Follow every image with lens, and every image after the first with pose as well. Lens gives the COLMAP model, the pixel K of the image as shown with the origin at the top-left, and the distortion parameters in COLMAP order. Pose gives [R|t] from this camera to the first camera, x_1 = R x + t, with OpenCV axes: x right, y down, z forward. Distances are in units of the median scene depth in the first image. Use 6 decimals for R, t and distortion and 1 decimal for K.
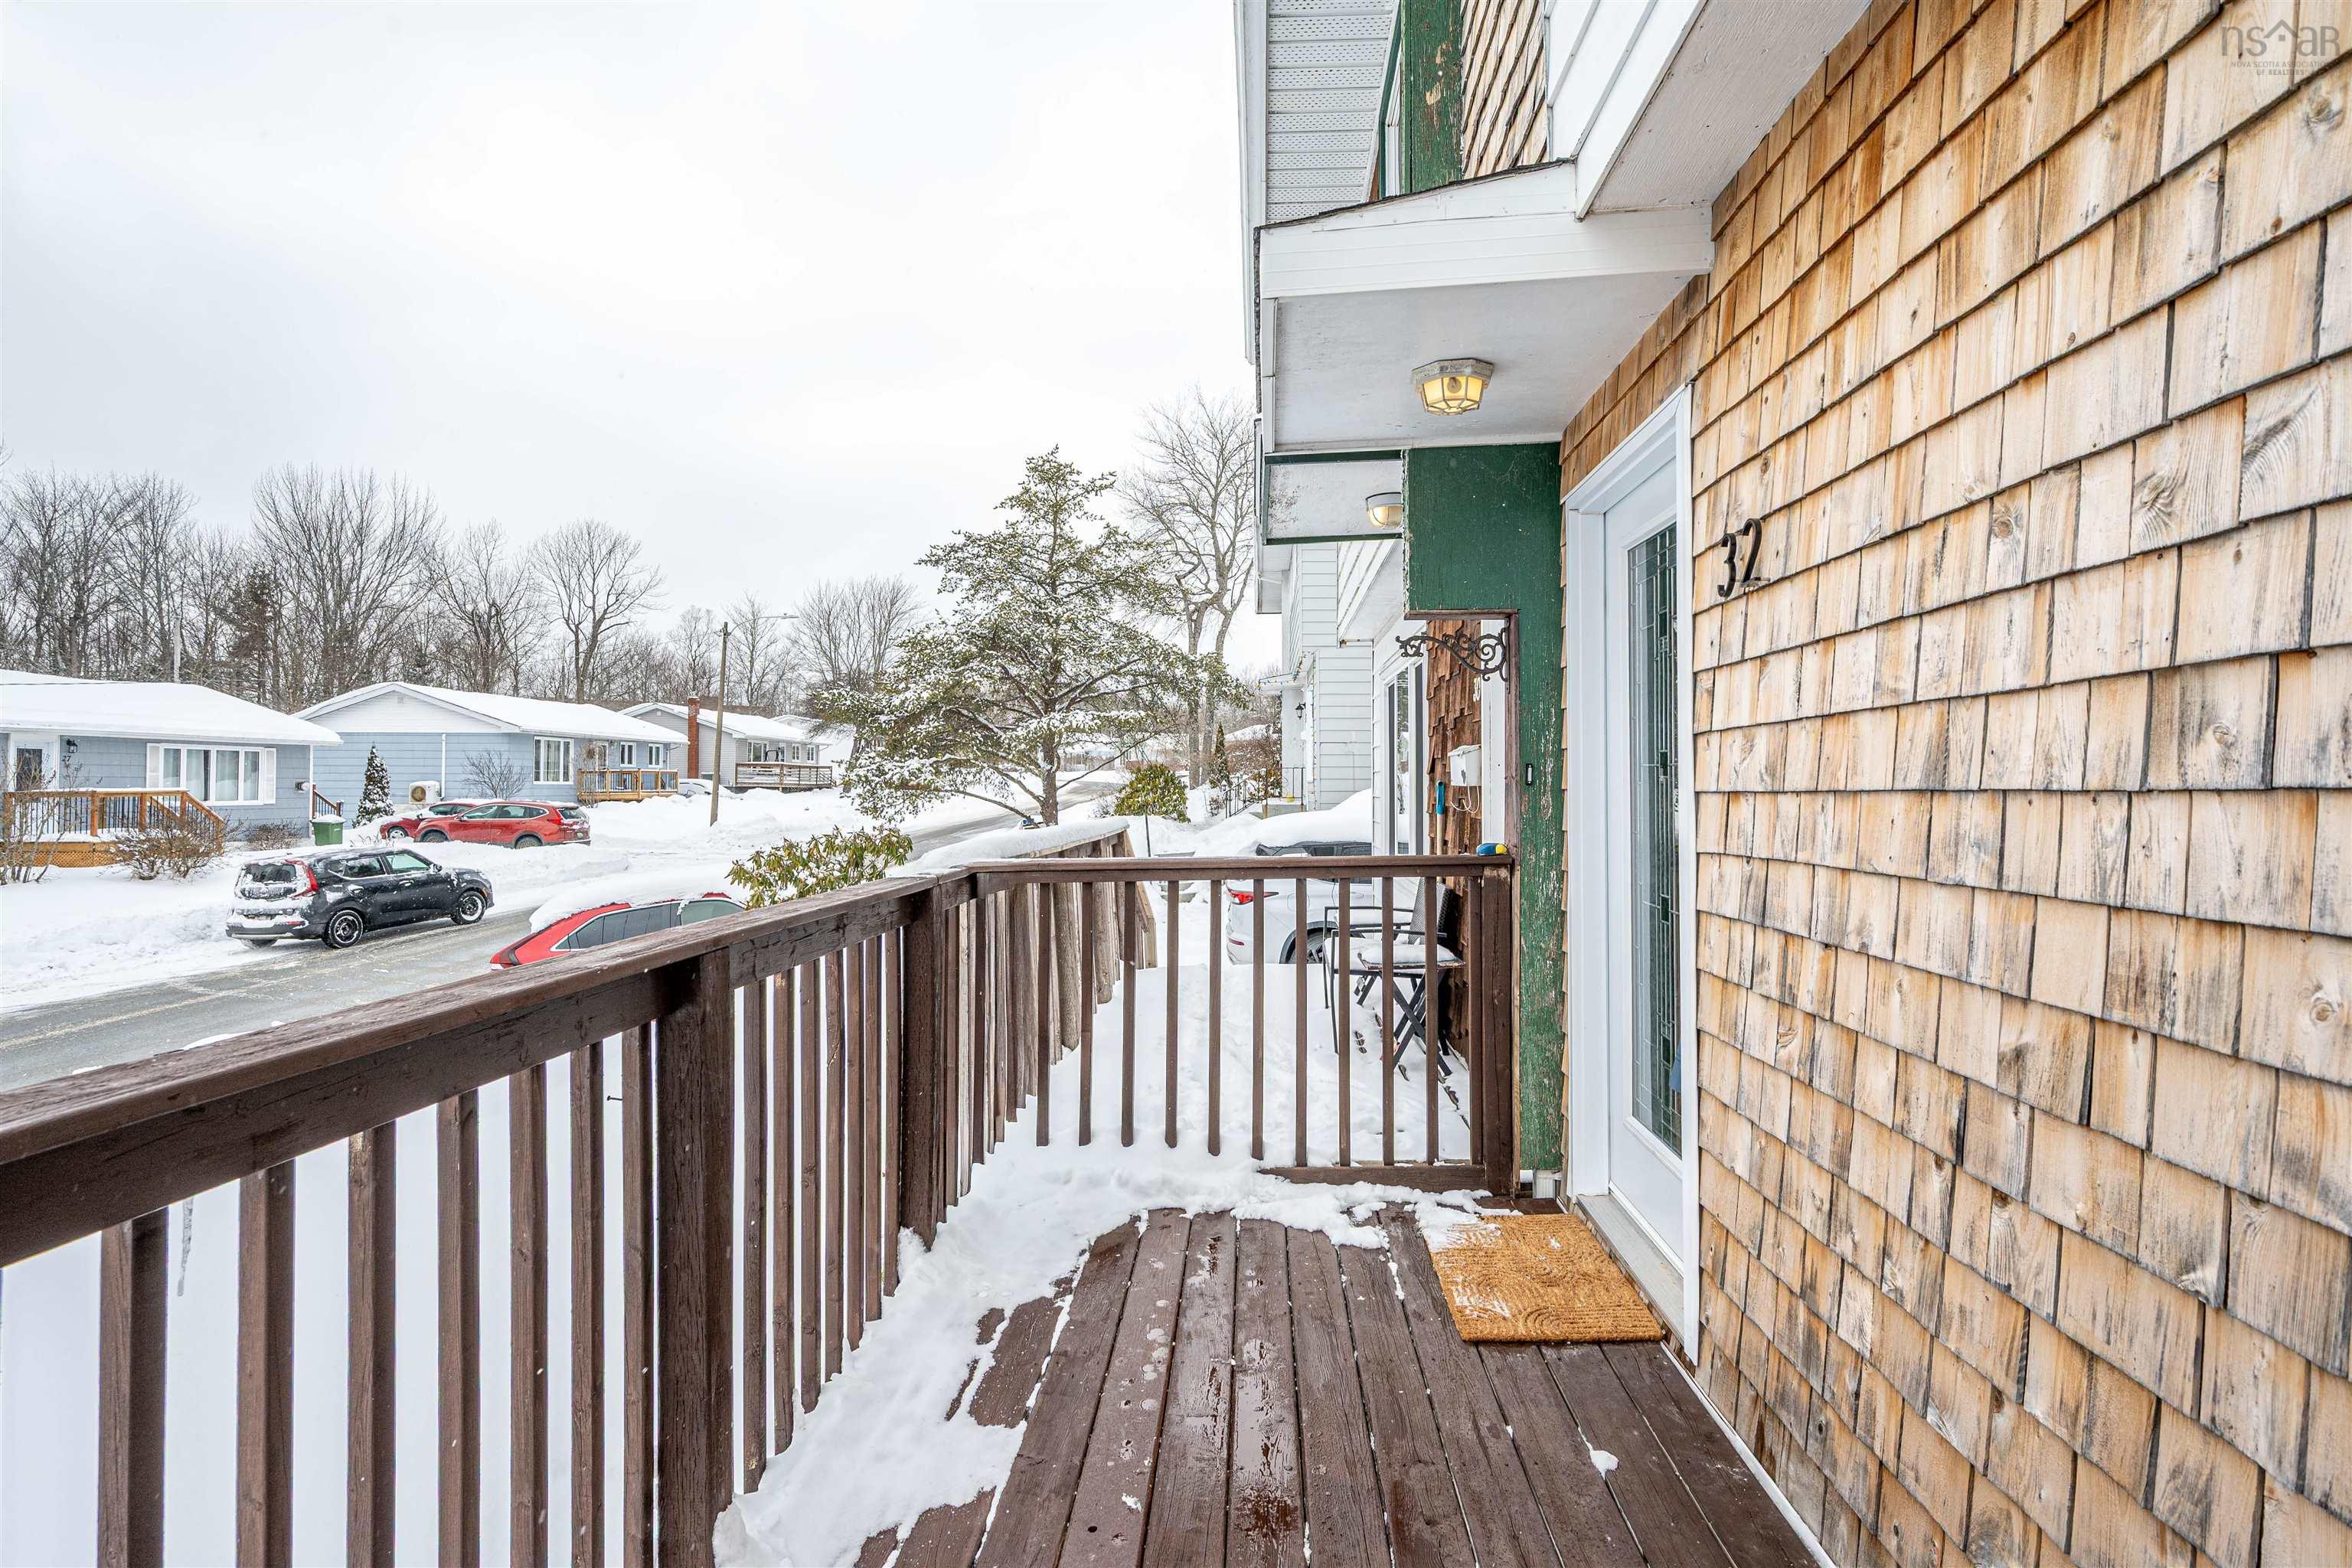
lens RADIAL K [[1198.1, 0, 1185.5], [0, 1198.1, 750.2], [0, 0, 1]] dist [-0.001542, 0.000426]
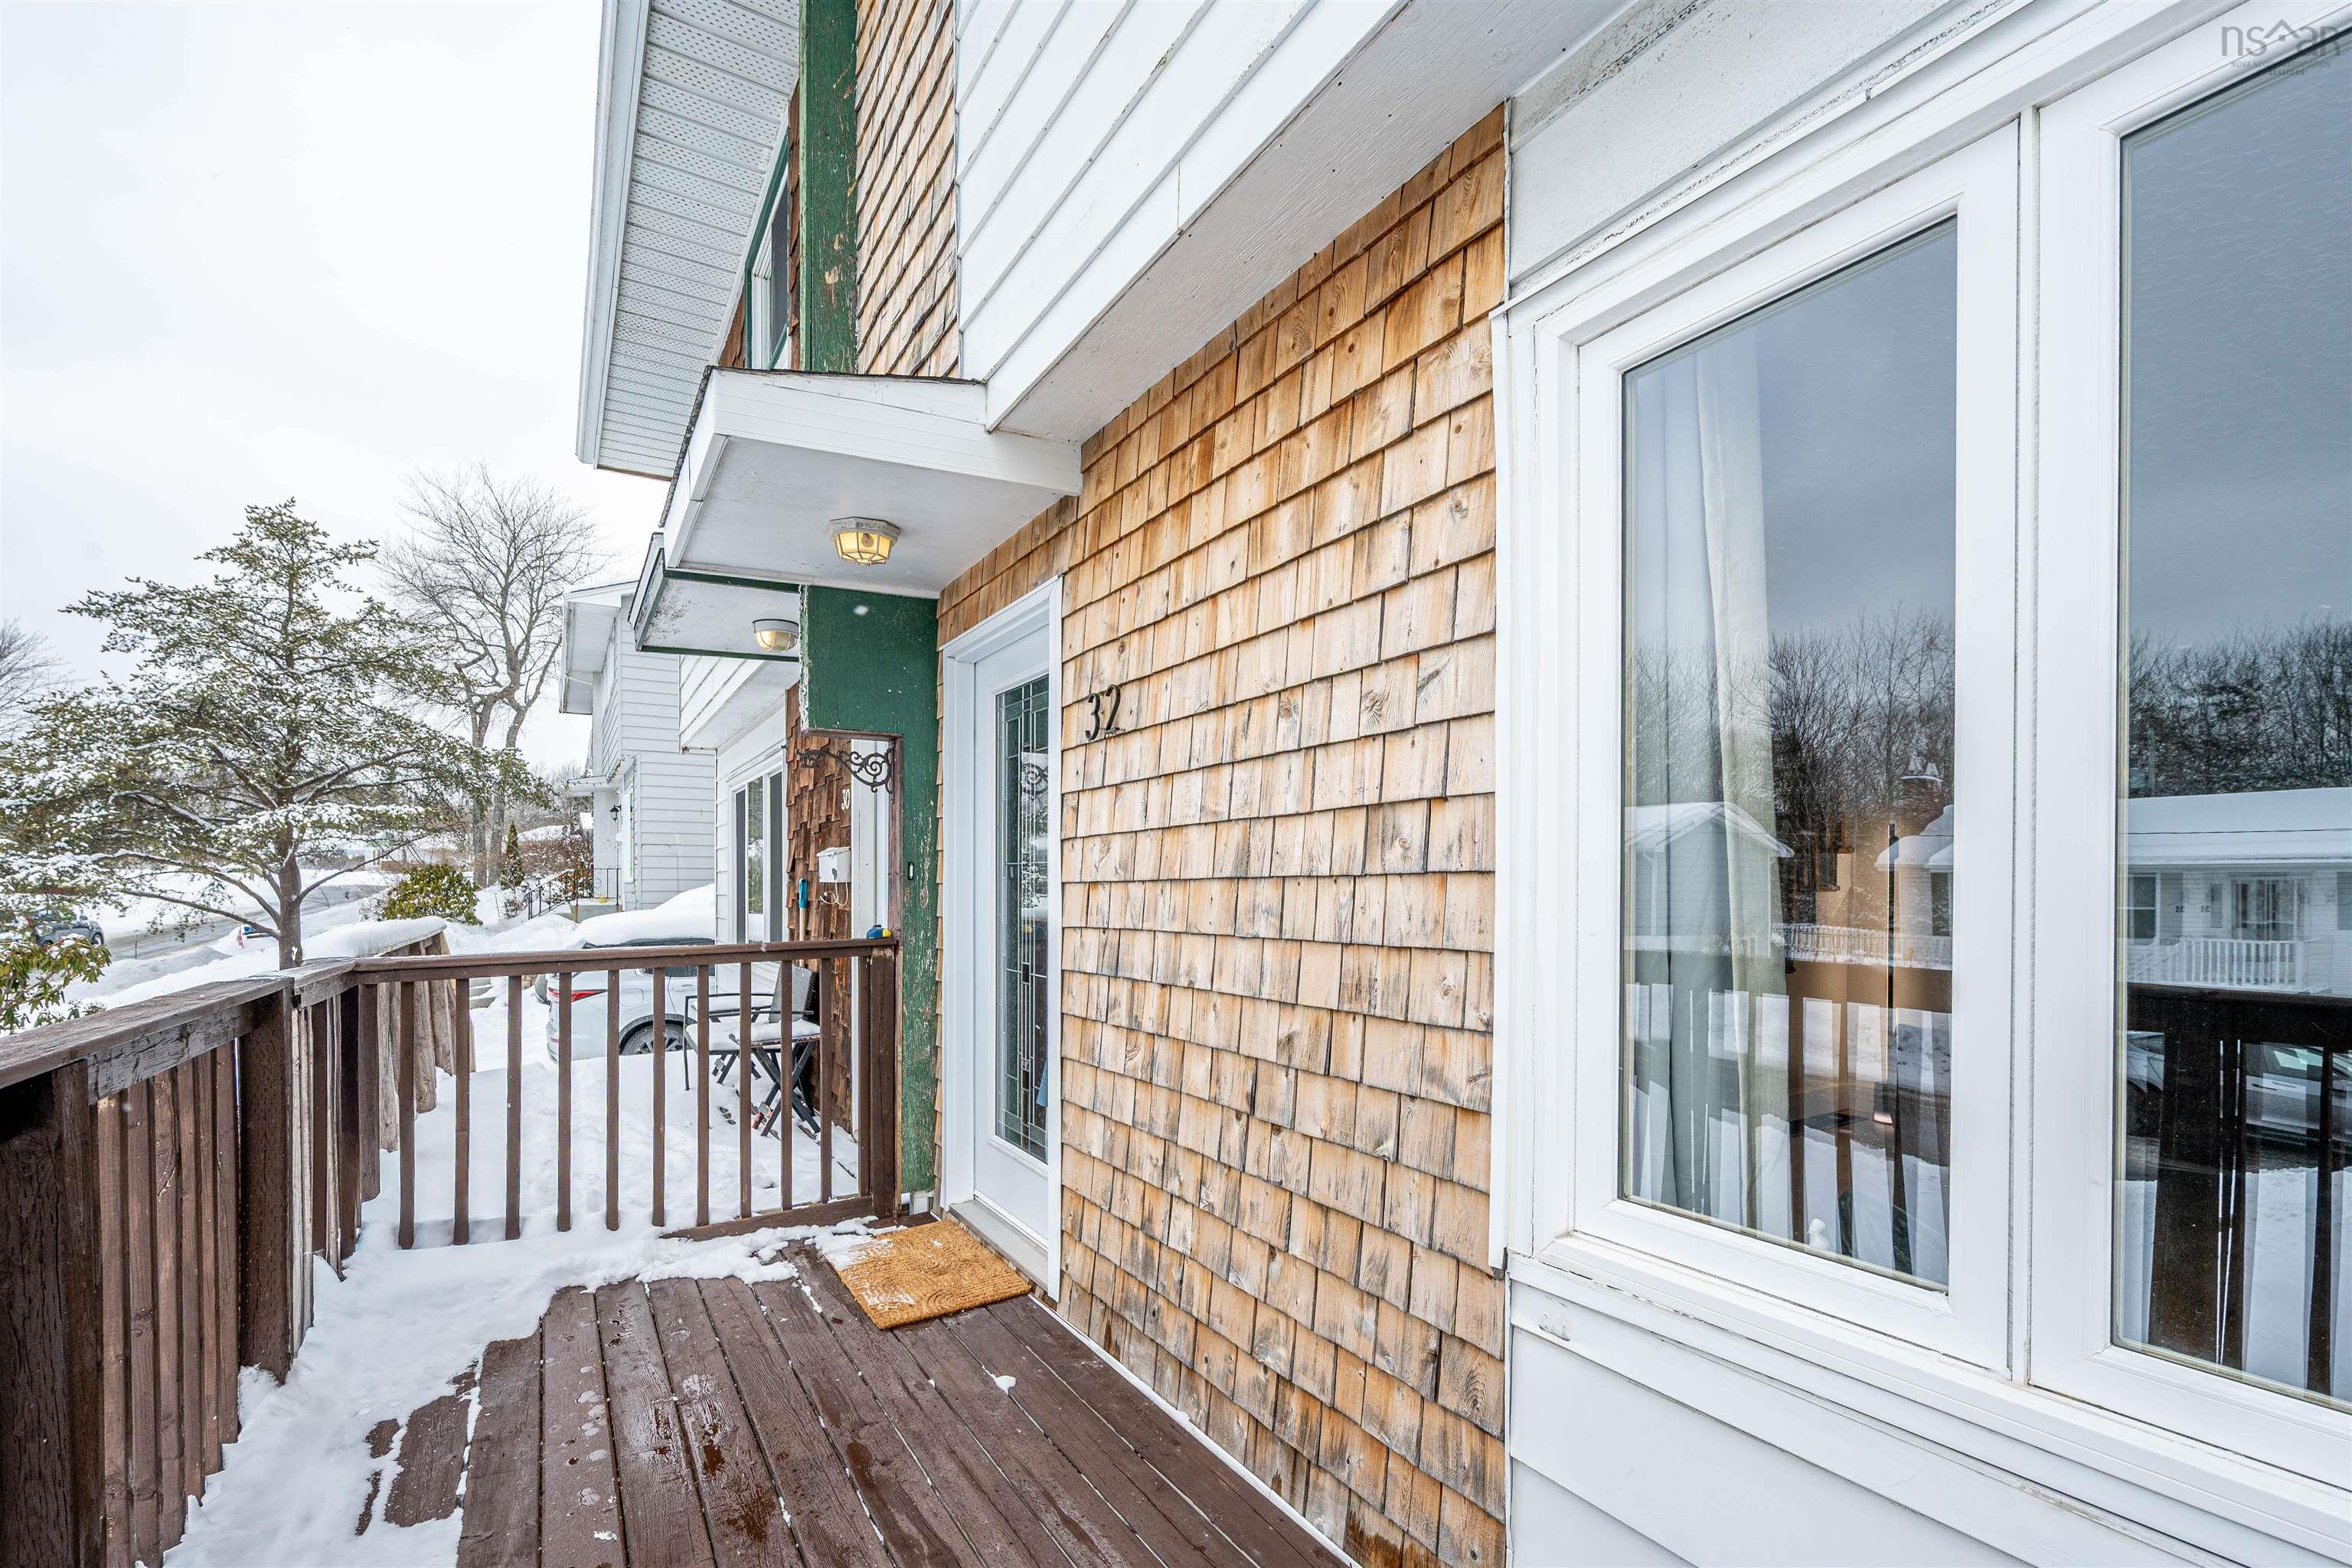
lens RADIAL K [[1049.0, 0, 1171.8], [0, 1049.0, 894.7], [0, 0, 1]] dist [-0.000432, -0.000052]
pose [[0.828124, -0.005158, 0.560522, -0.155589], [-0.015414, 0.999370, 0.031968, 0.010231], [-0.560334, -0.035113, 0.827522, -0.054719]]
